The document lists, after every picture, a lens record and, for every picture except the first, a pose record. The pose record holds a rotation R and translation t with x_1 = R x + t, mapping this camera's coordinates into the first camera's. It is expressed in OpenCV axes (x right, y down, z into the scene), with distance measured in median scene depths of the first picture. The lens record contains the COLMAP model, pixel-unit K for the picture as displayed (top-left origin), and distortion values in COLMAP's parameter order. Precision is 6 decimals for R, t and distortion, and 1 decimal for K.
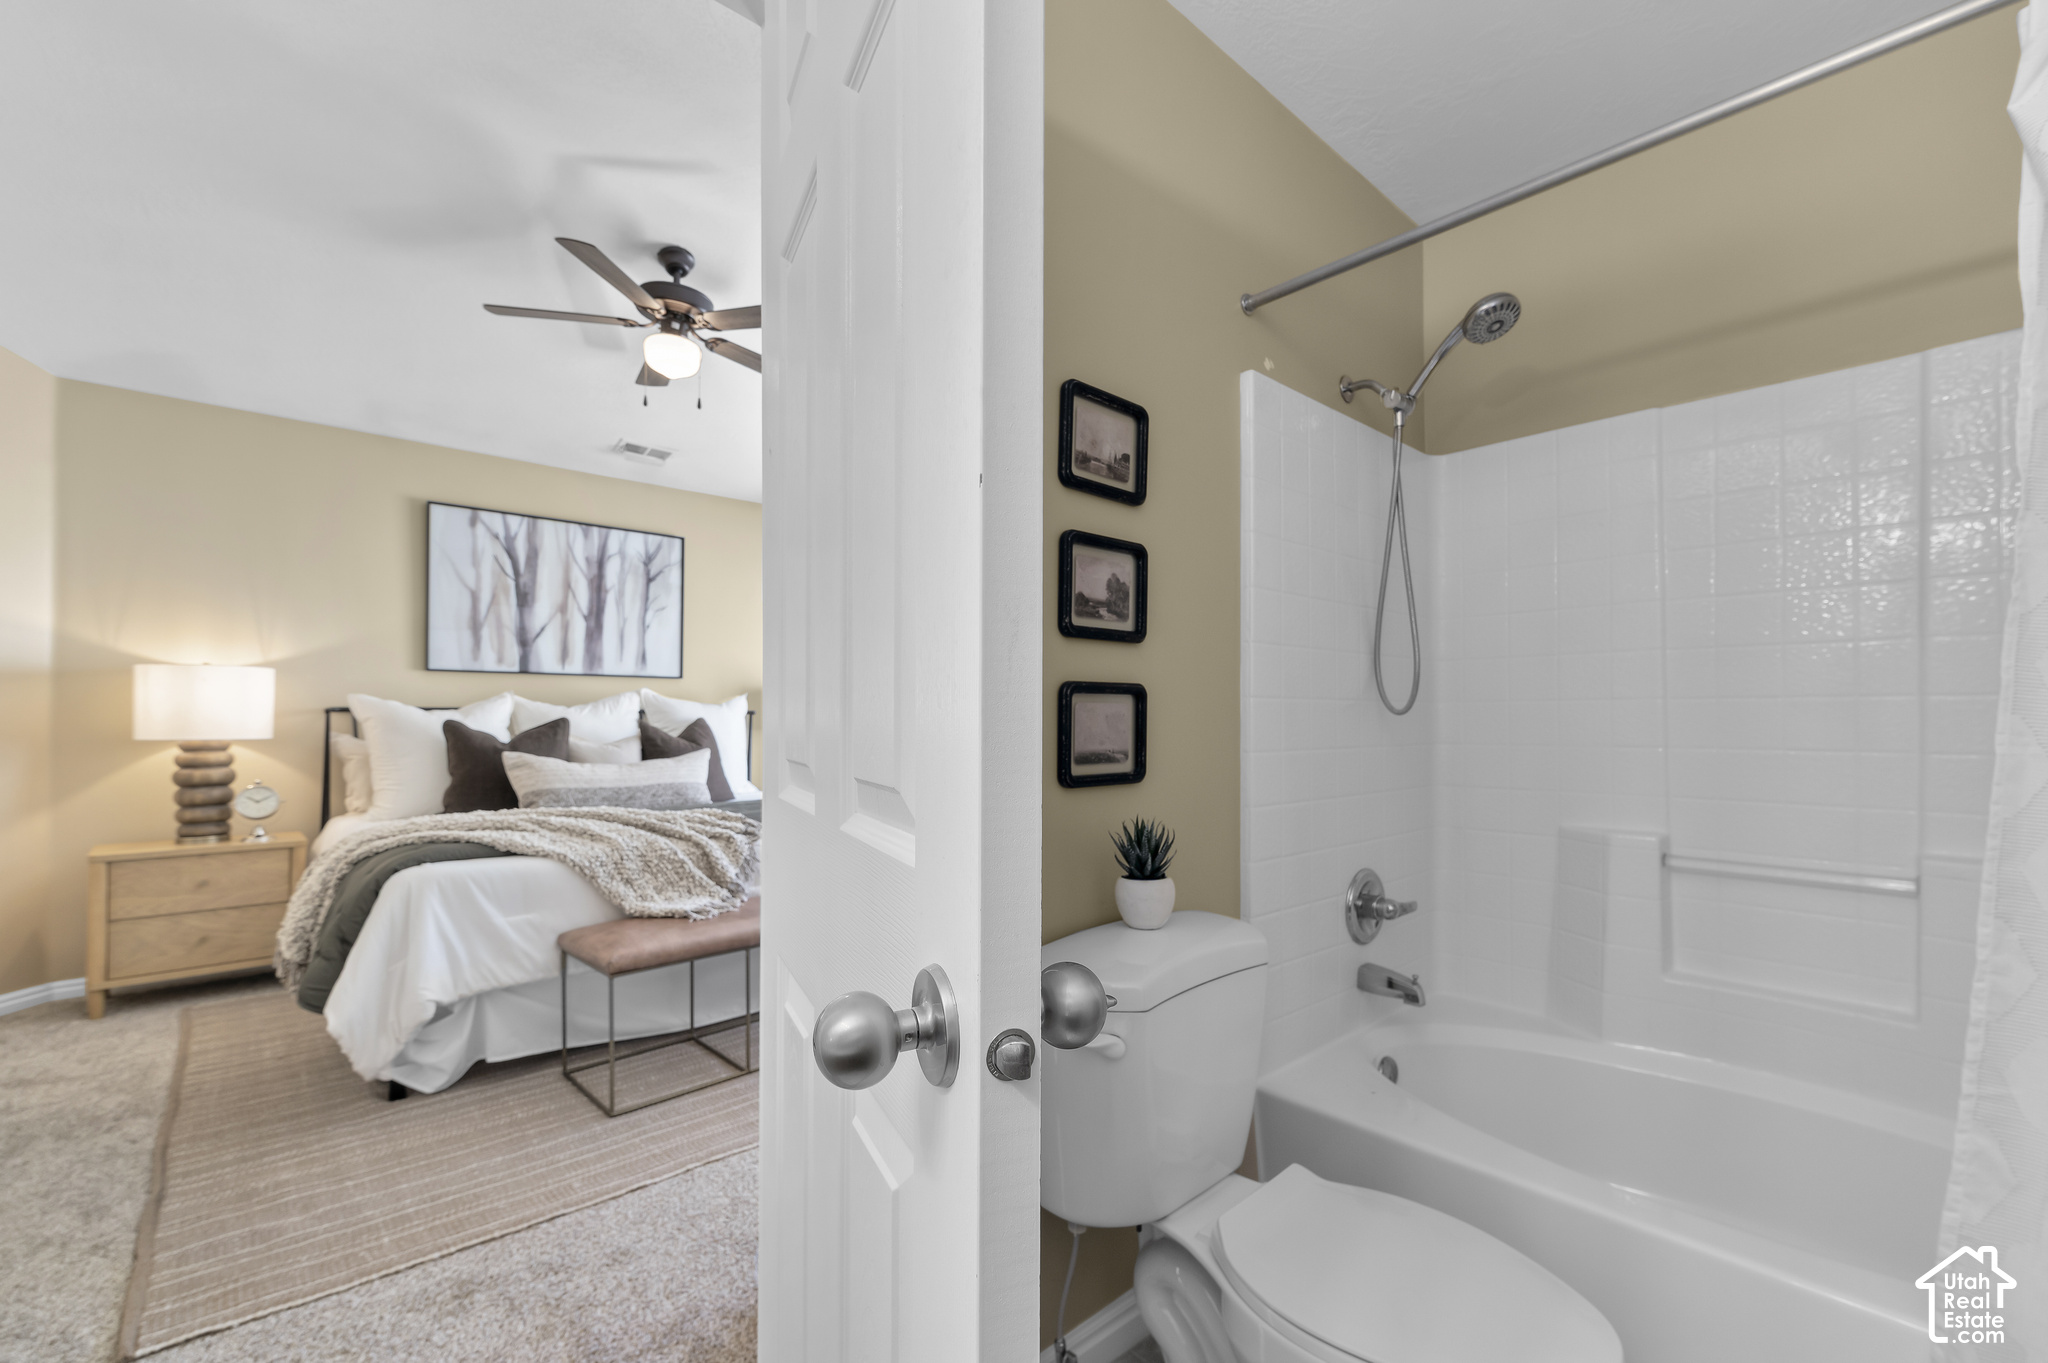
lens RADIAL K [[885.1, 0, 1034.7], [0, 885.1, 705.4], [0, 0, 1]] dist [0.004423, 0.000306]
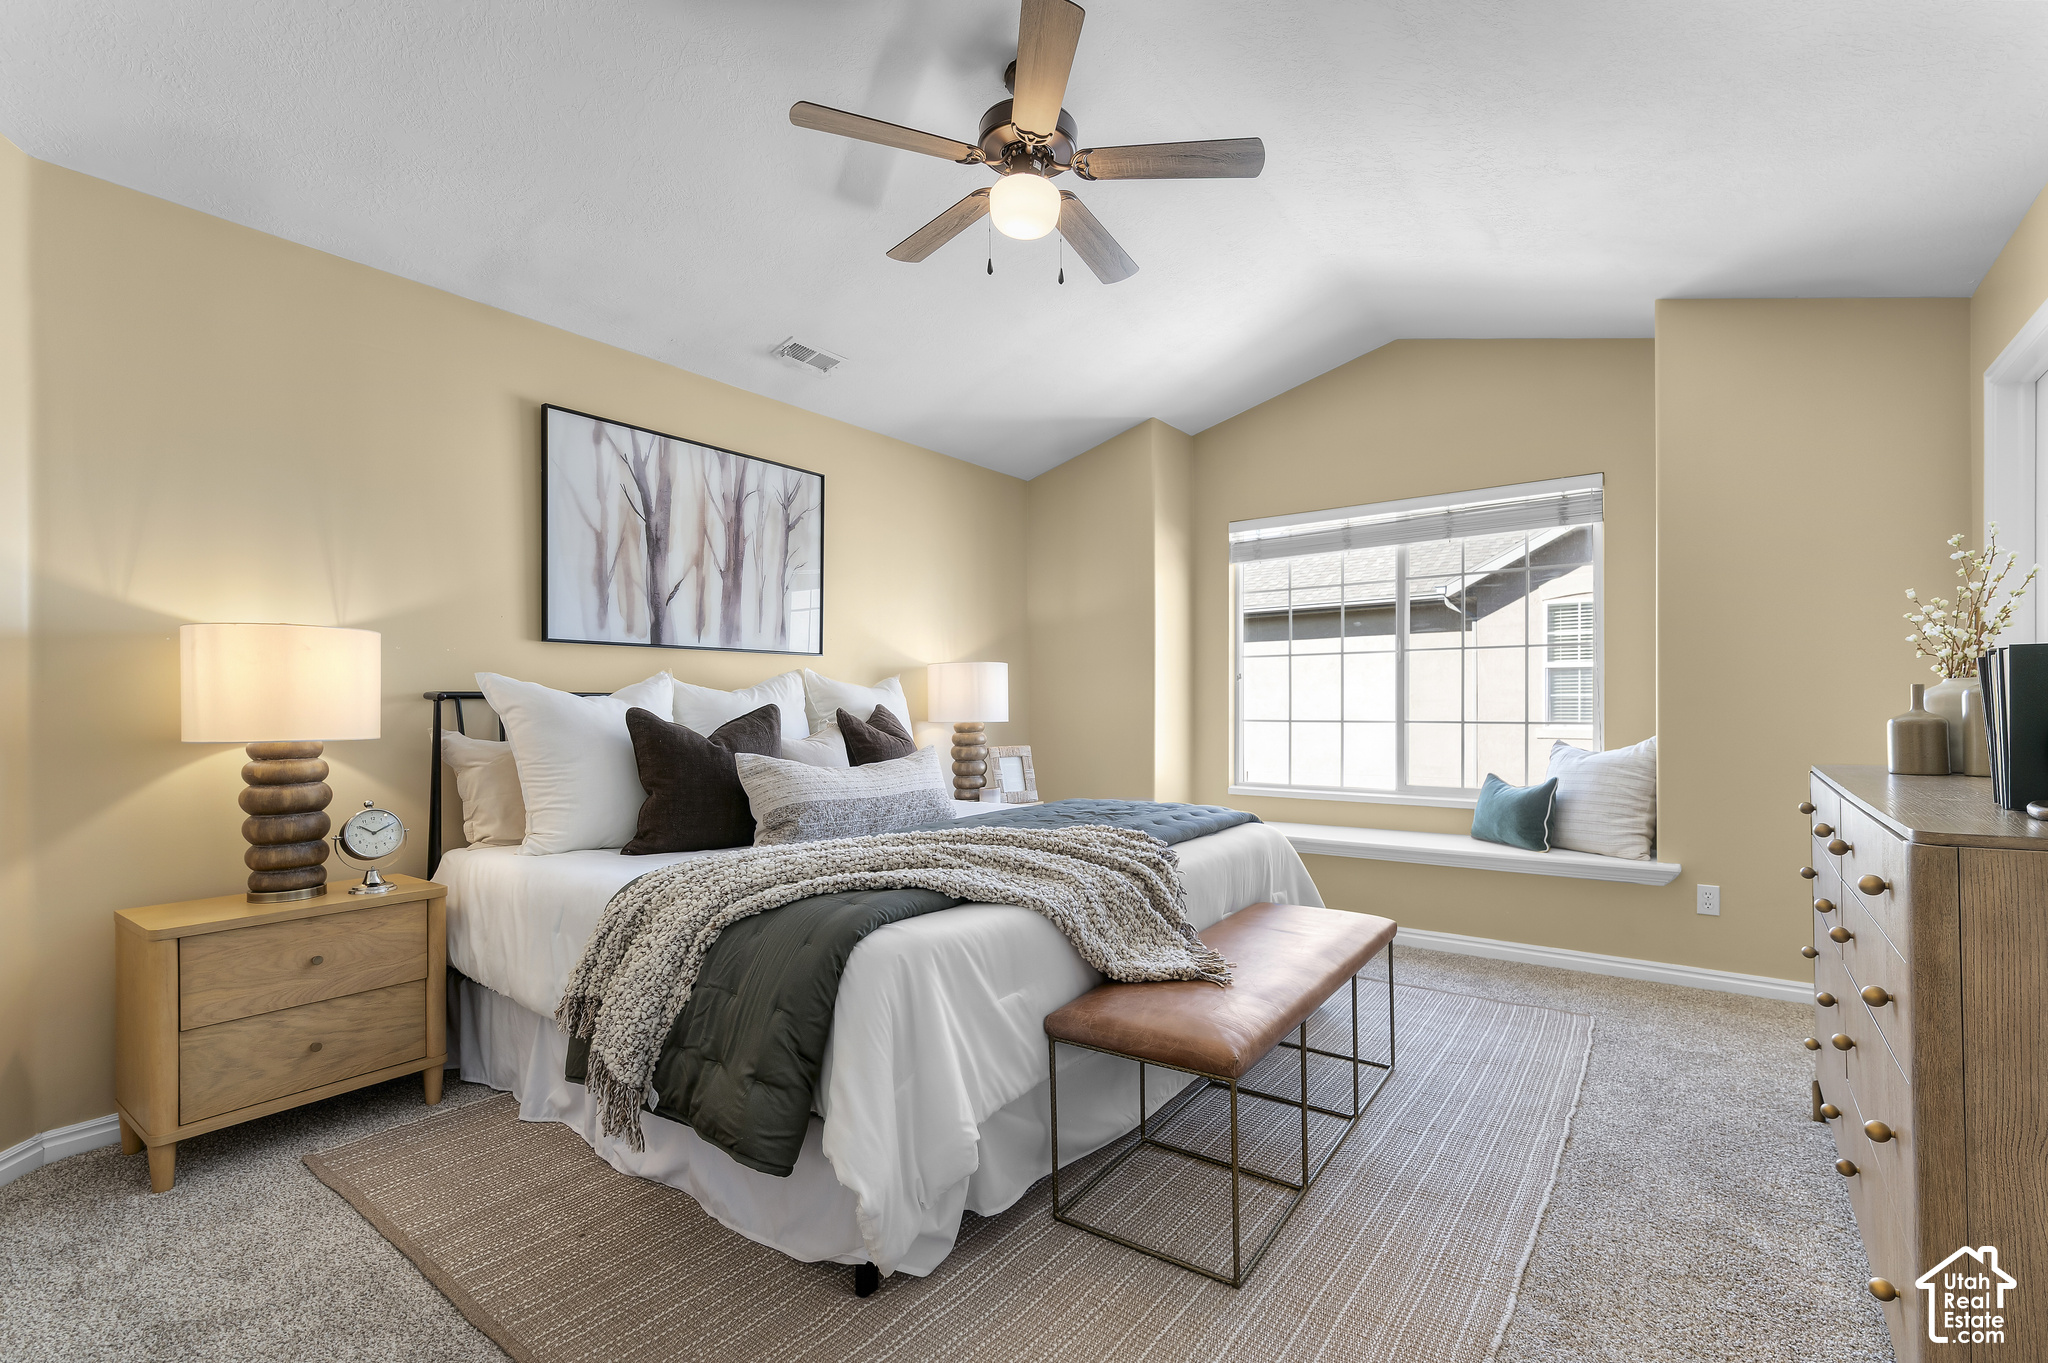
lens RADIAL K [[926.9, 0, 1027.2], [0, 926.9, 705.5], [0, 0, 1]] dist [0.000505, -0.000383]
pose [[0.983360, -0.007320, 0.181518, -0.486177], [0.005310, 0.999919, 0.011555, 0.006623], [-0.181588, -0.010399, 0.983320, 0.214079]]
